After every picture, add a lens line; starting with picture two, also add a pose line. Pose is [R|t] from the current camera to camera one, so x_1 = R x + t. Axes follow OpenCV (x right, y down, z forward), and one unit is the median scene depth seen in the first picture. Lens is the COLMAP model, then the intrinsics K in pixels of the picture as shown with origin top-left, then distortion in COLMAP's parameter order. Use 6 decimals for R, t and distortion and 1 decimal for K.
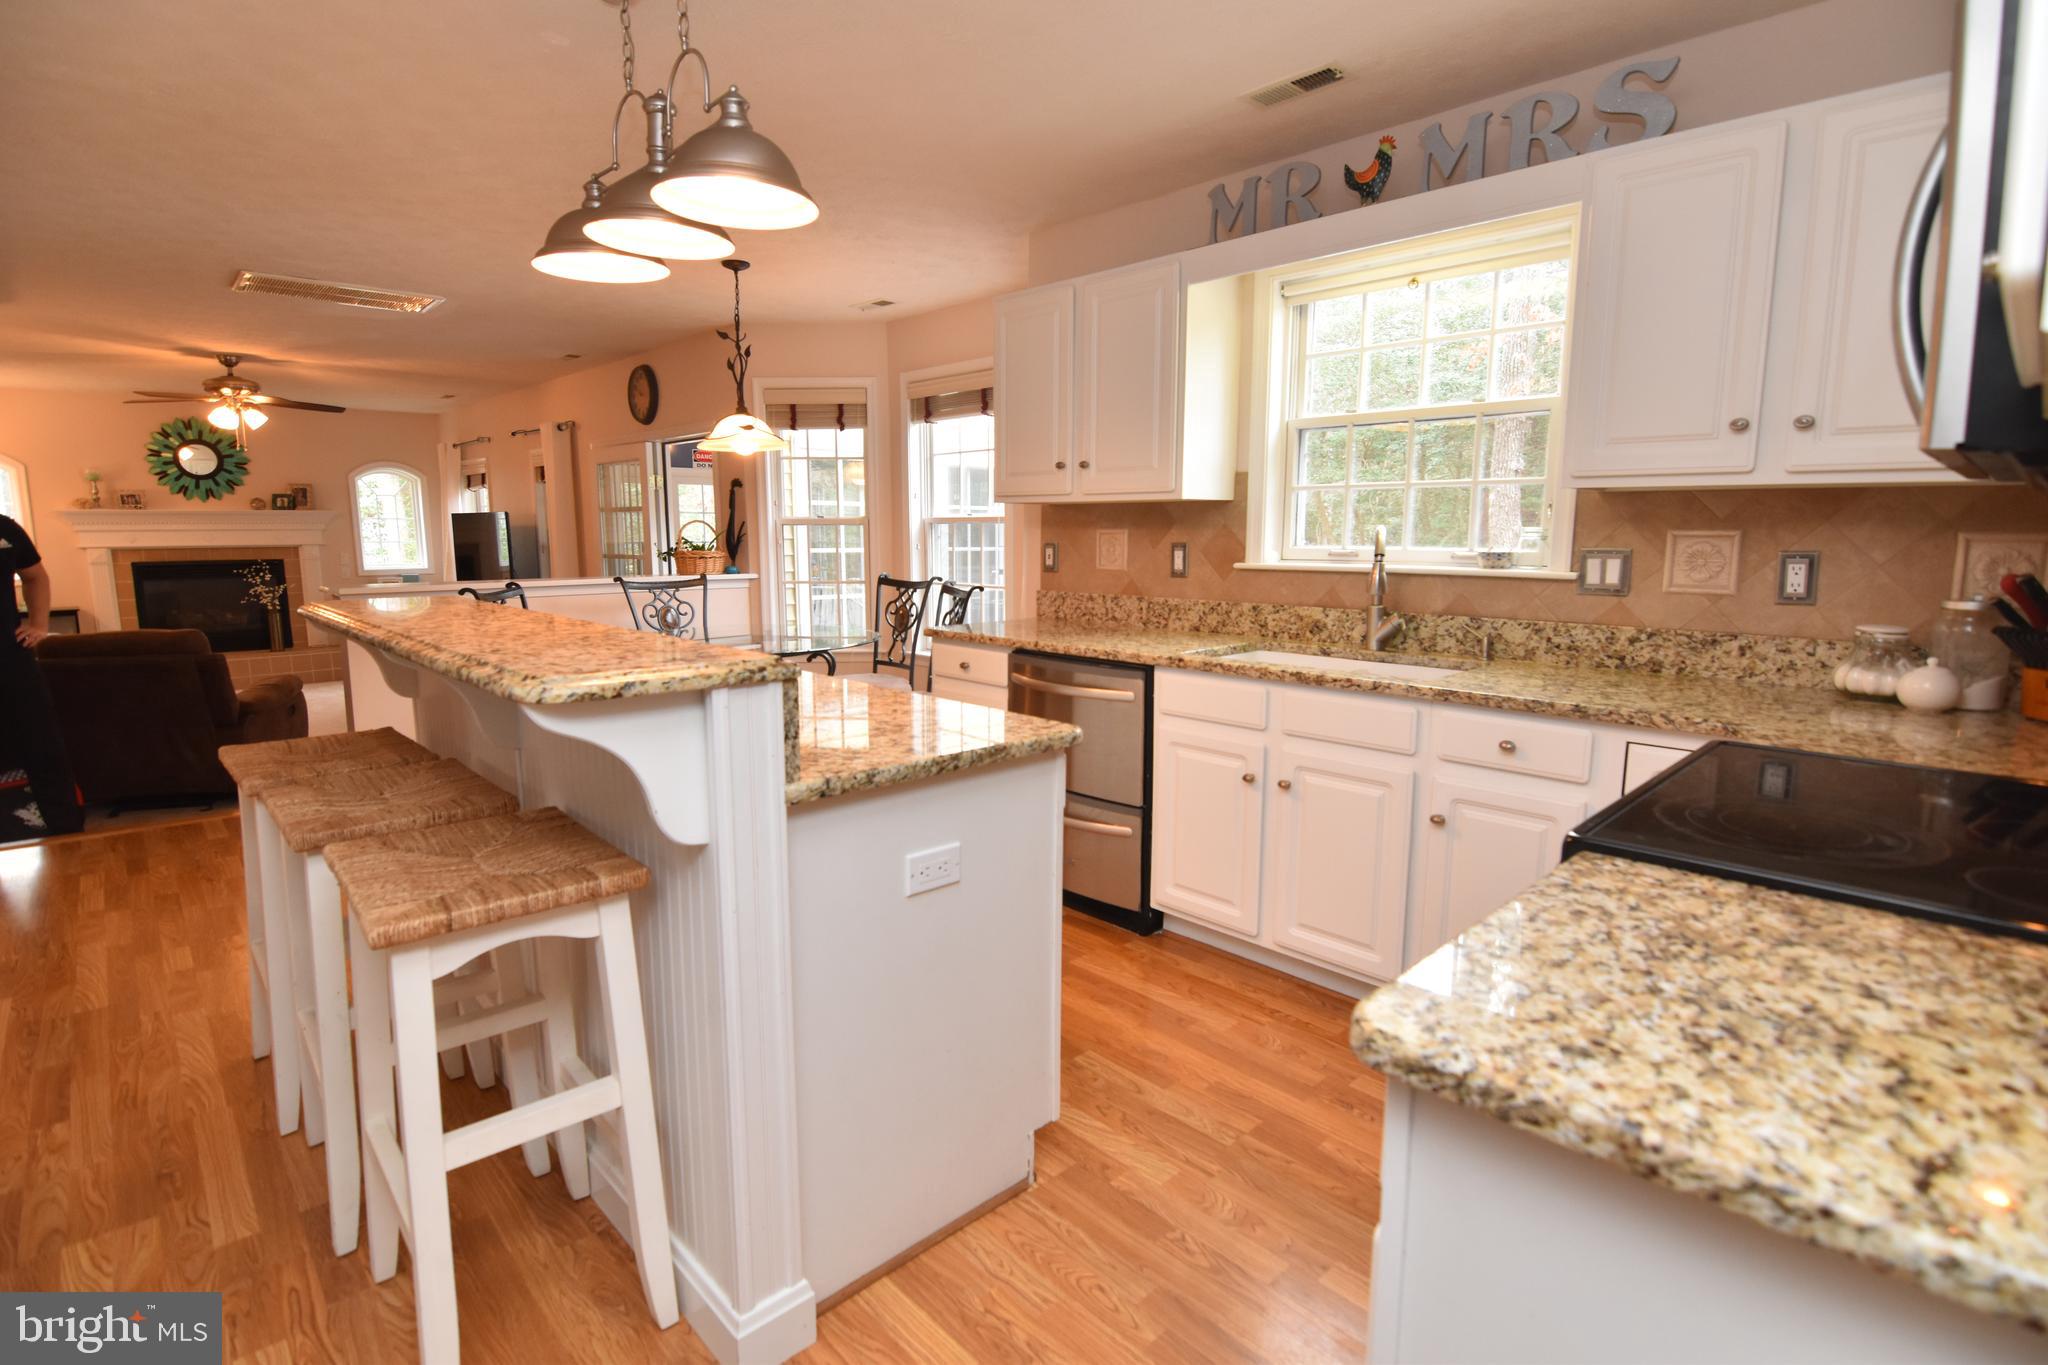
lens RADIAL K [[991.5, 0, 1030.6], [0, 991.5, 681.0], [0, 0, 1]] dist [-0.006368, -0.010167]
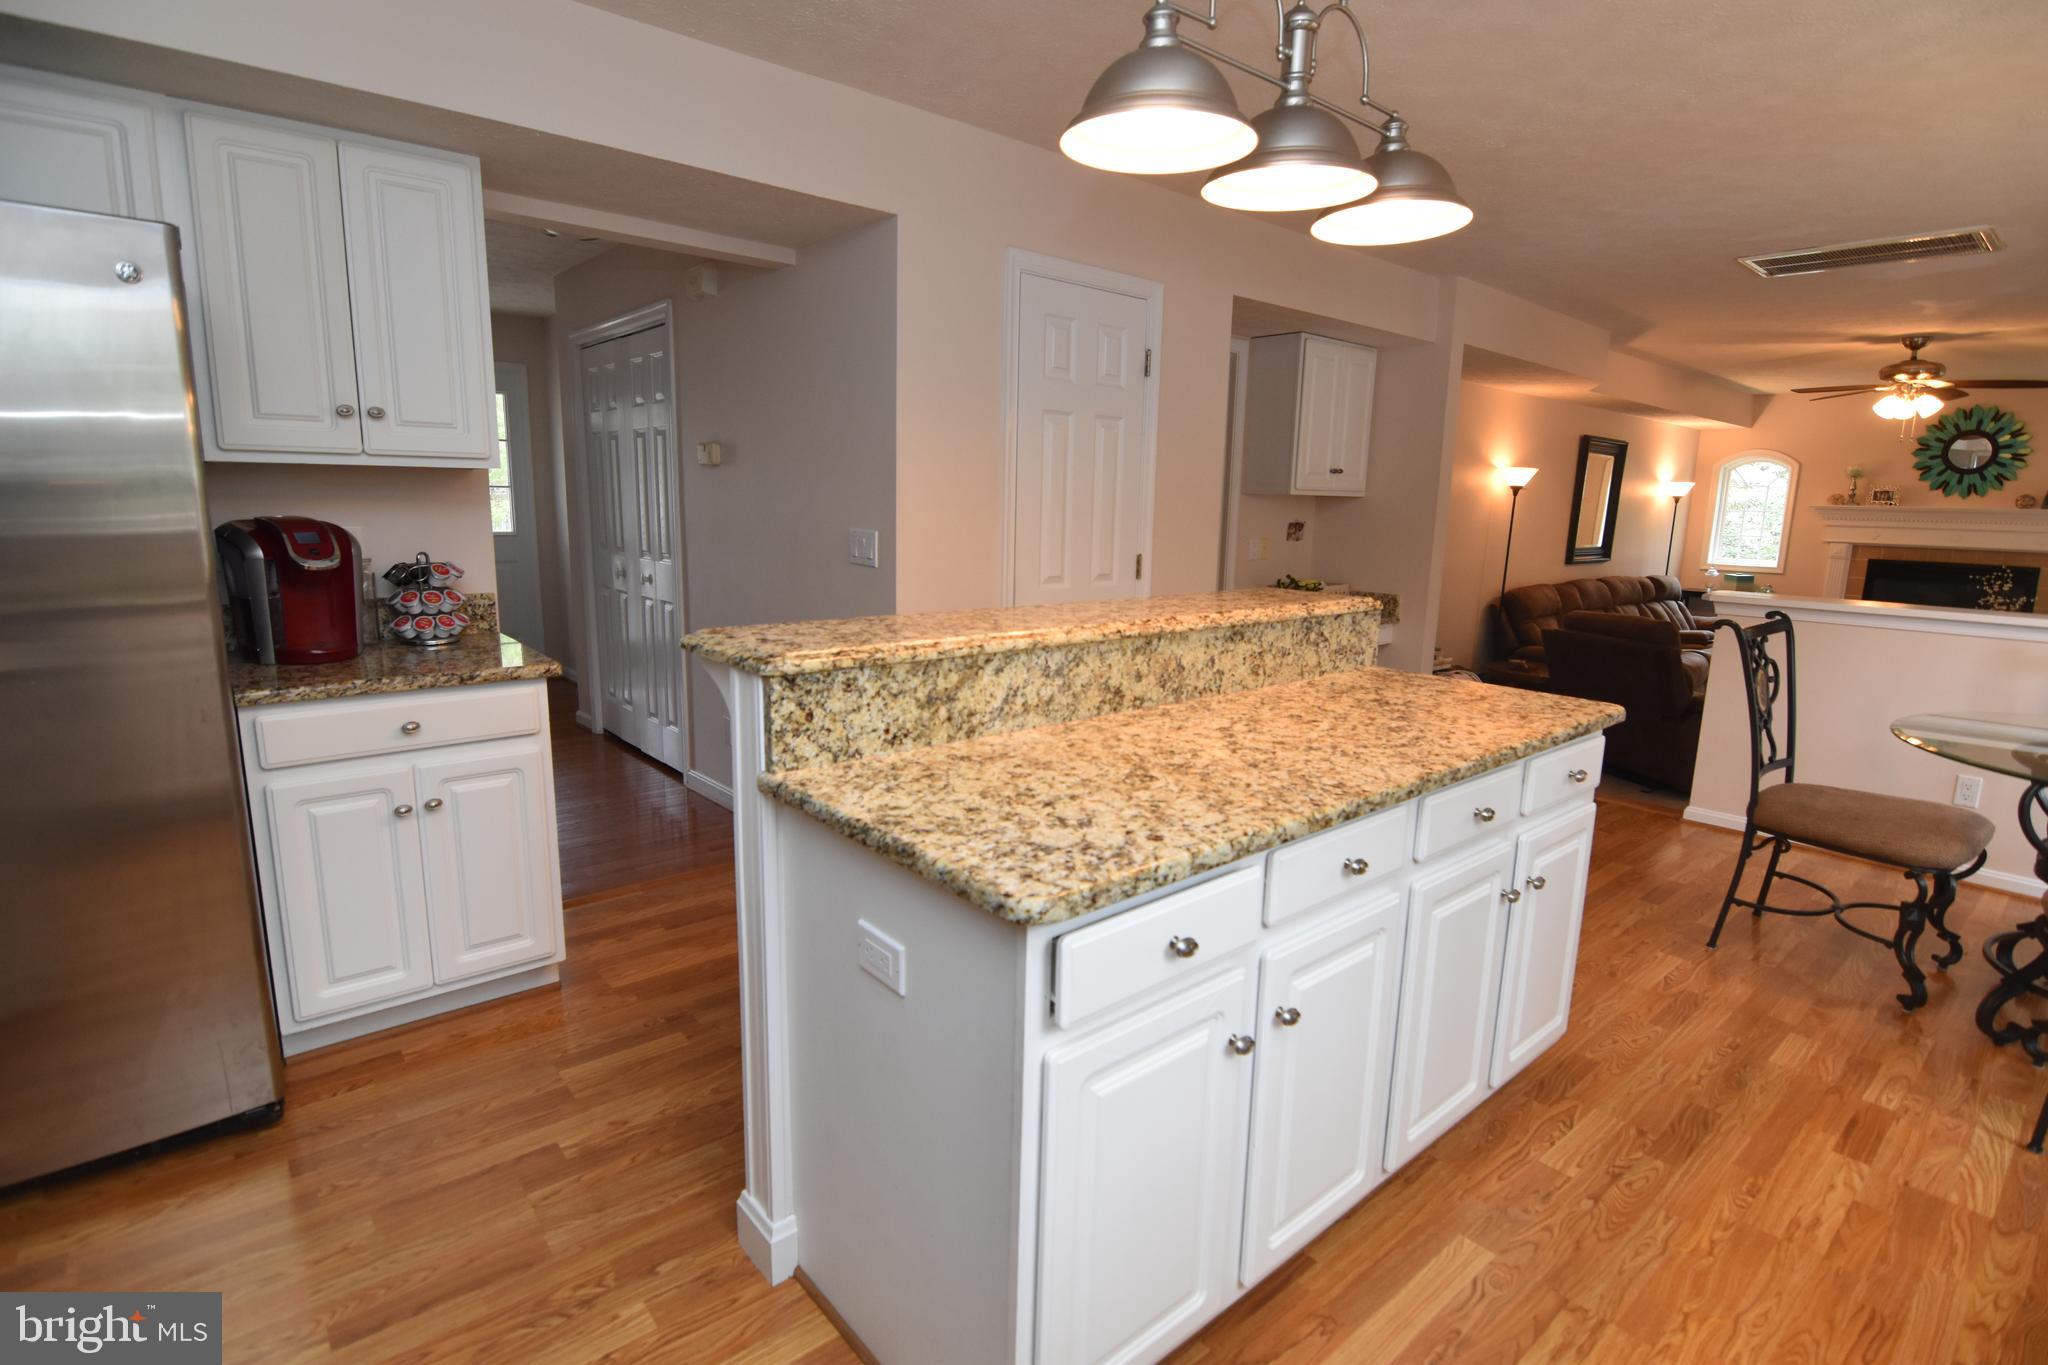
lens RADIAL K [[991.5, 0, 1040.4], [0, 991.5, 689.0], [0, 0, 1]] dist [-0.006368, -0.010167]
pose [[-0.043938, 0.186401, -0.981491, 0.375715], [-0.173896, 0.966015, 0.191247, -0.115662], [0.983783, 0.179080, -0.010030, 0.627849]]
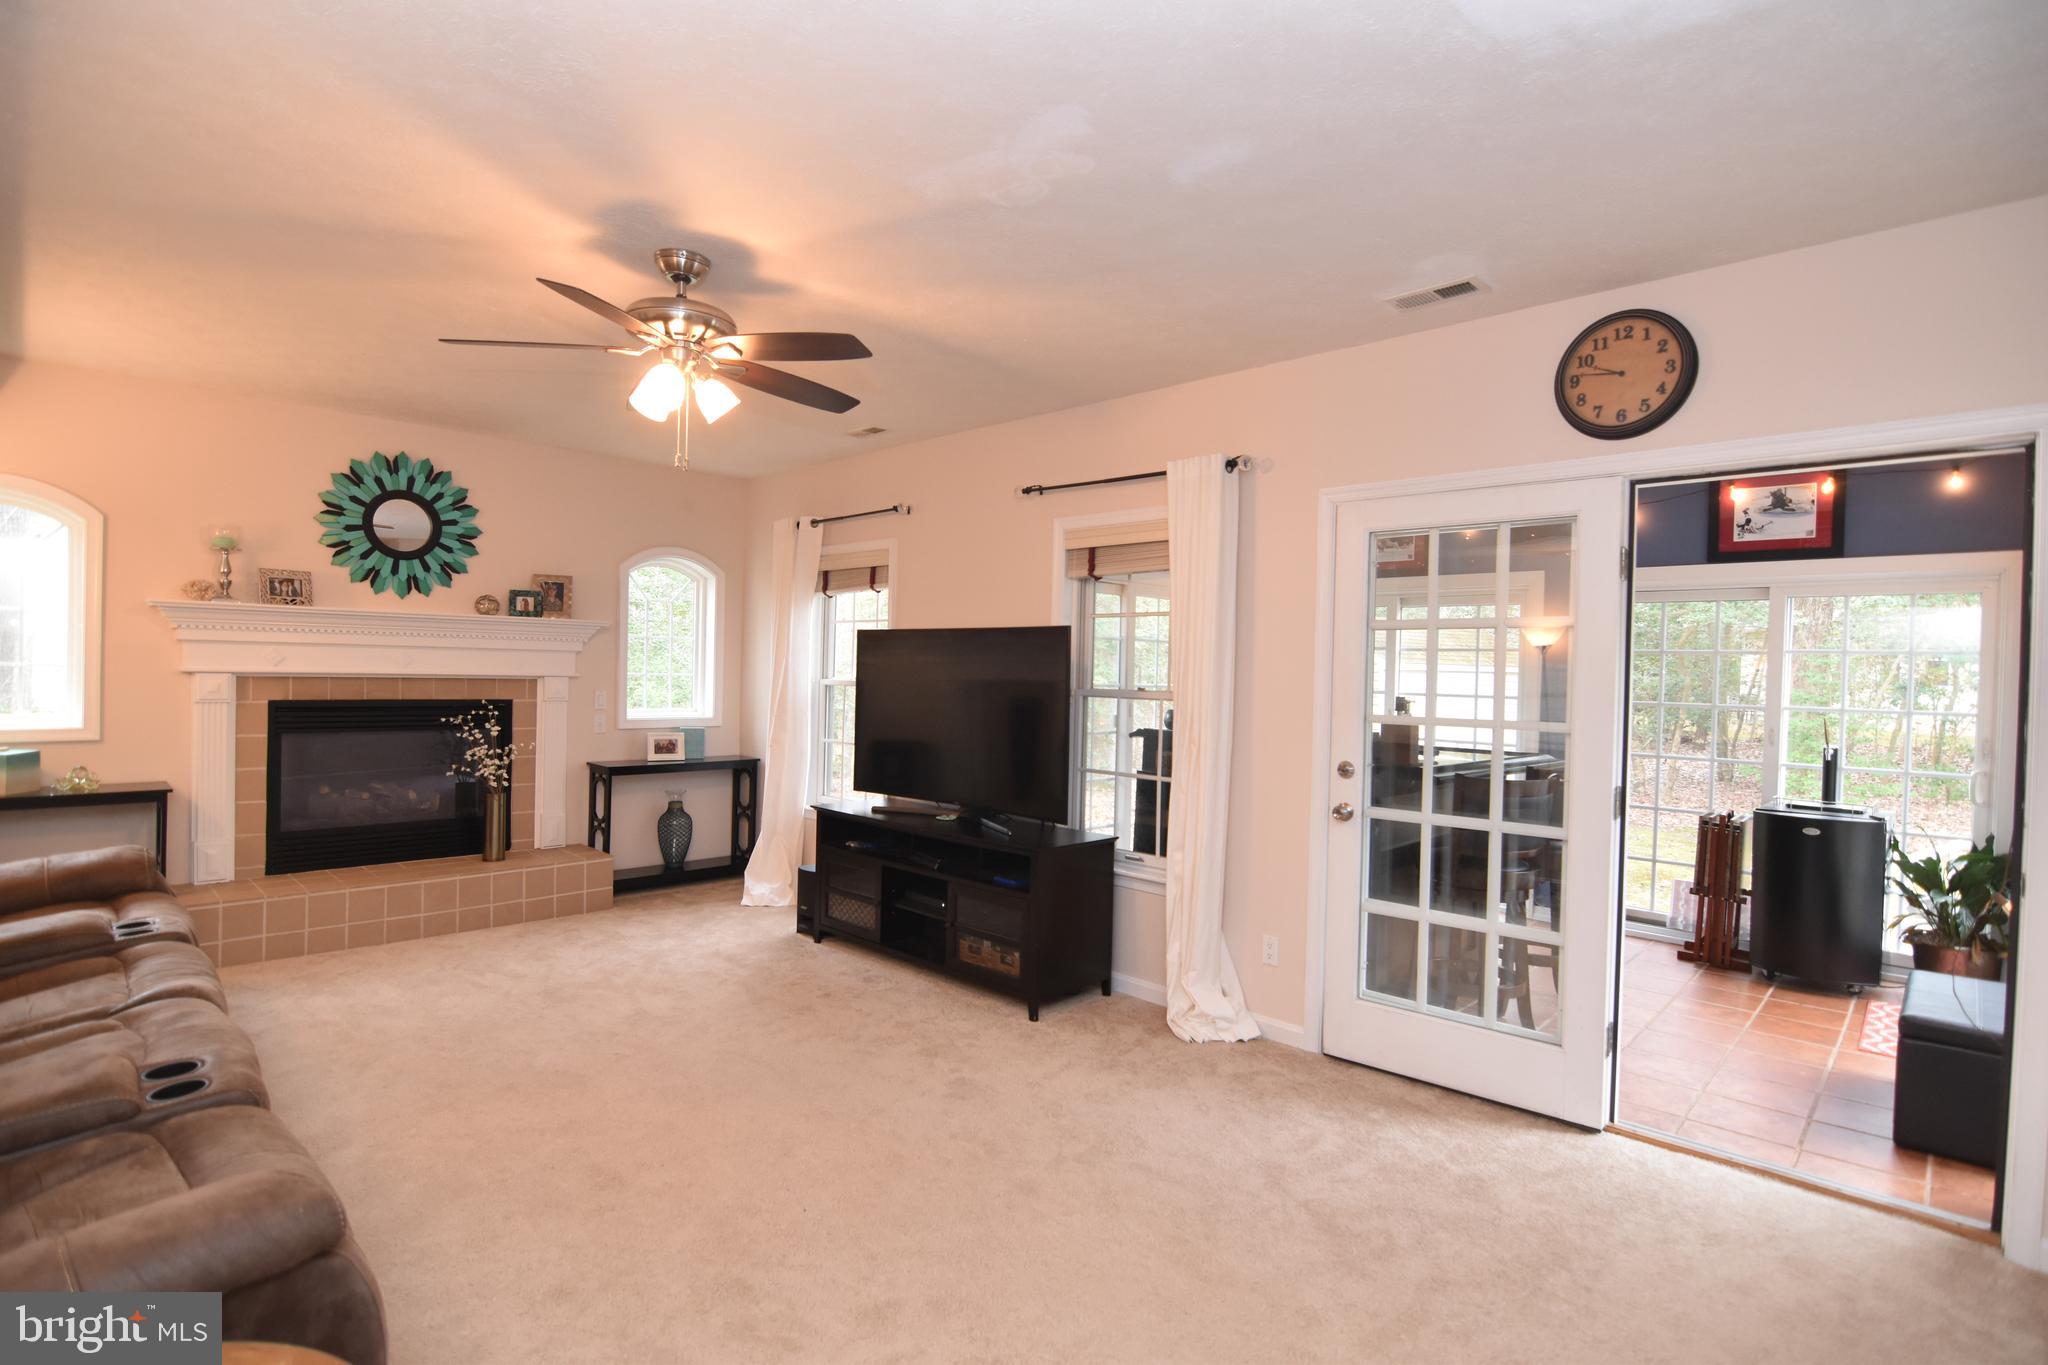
lens RADIAL K [[991.5, 0, 1026.0], [0, 991.5, 682.1], [0, 0, 1]] dist [-0.006368, -0.010167]
pose [[0.999543, 0.023735, 0.018703, -1.548123], [-0.020897, 0.989990, -0.139580, -0.193512], [-0.021828, 0.139125, 0.990034, 1.358281]]
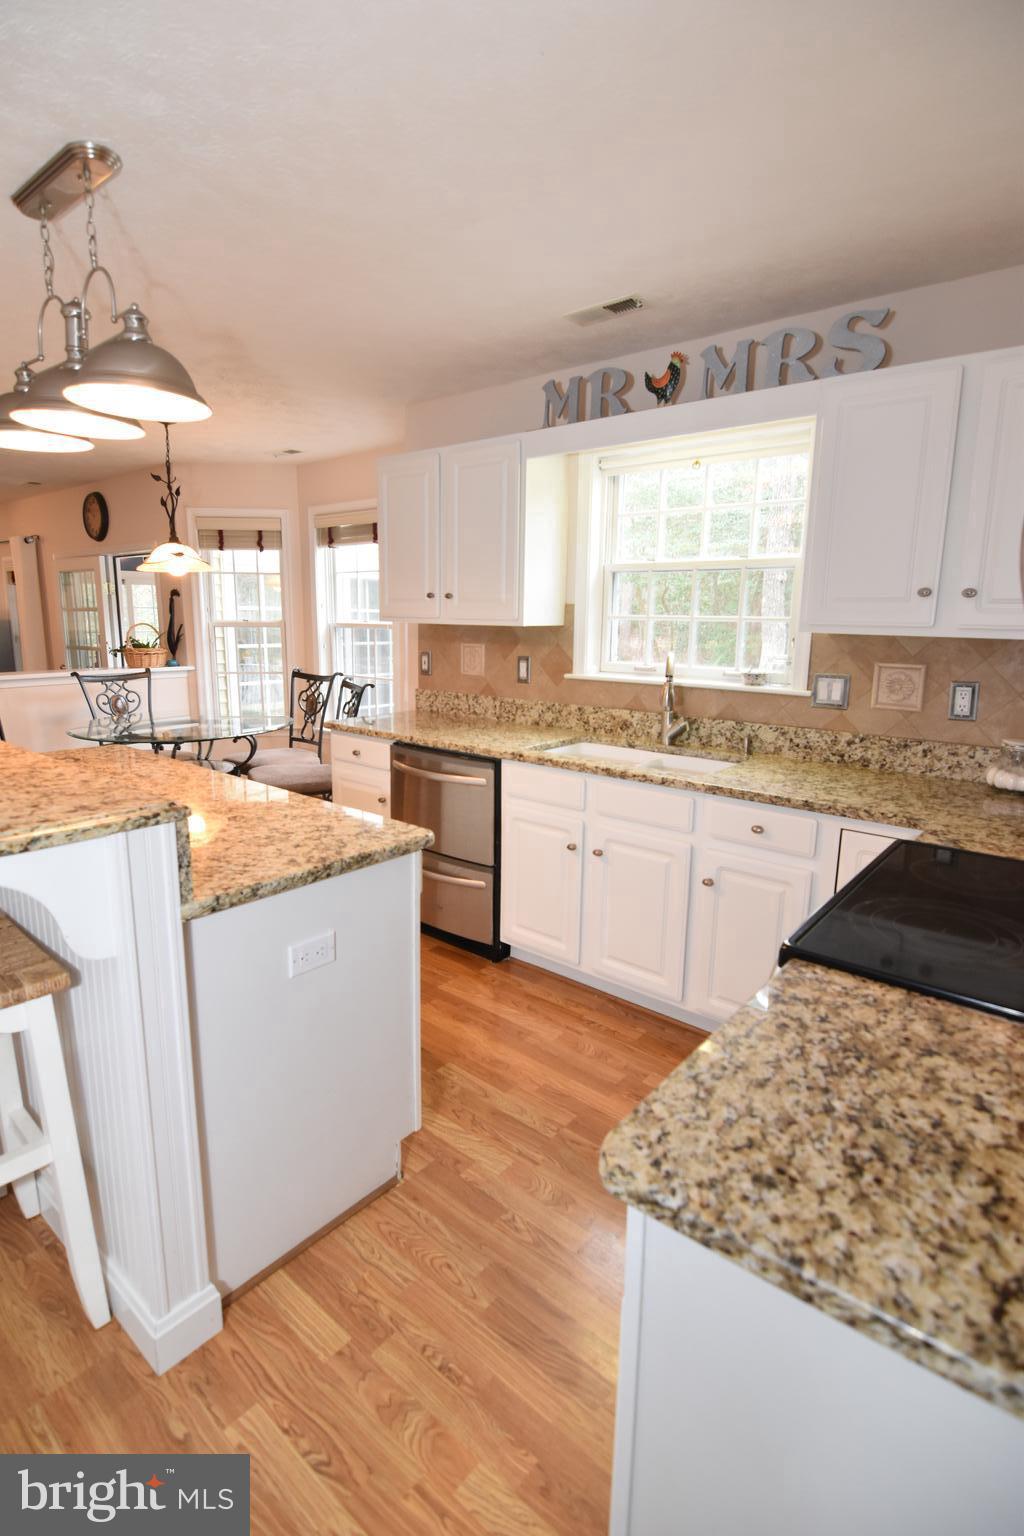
lens RADIAL K [[756.6, 0, 507.7], [0, 756.6, 761.8], [0, 0, 1]] dist [-0.006206, -0.010126]
pose [[0.994250, -0.009838, 0.106631, 0.027838], [0.005320, 0.999079, 0.042567, -0.053567], [-0.106951, -0.041755, 0.993387, 0.016946]]
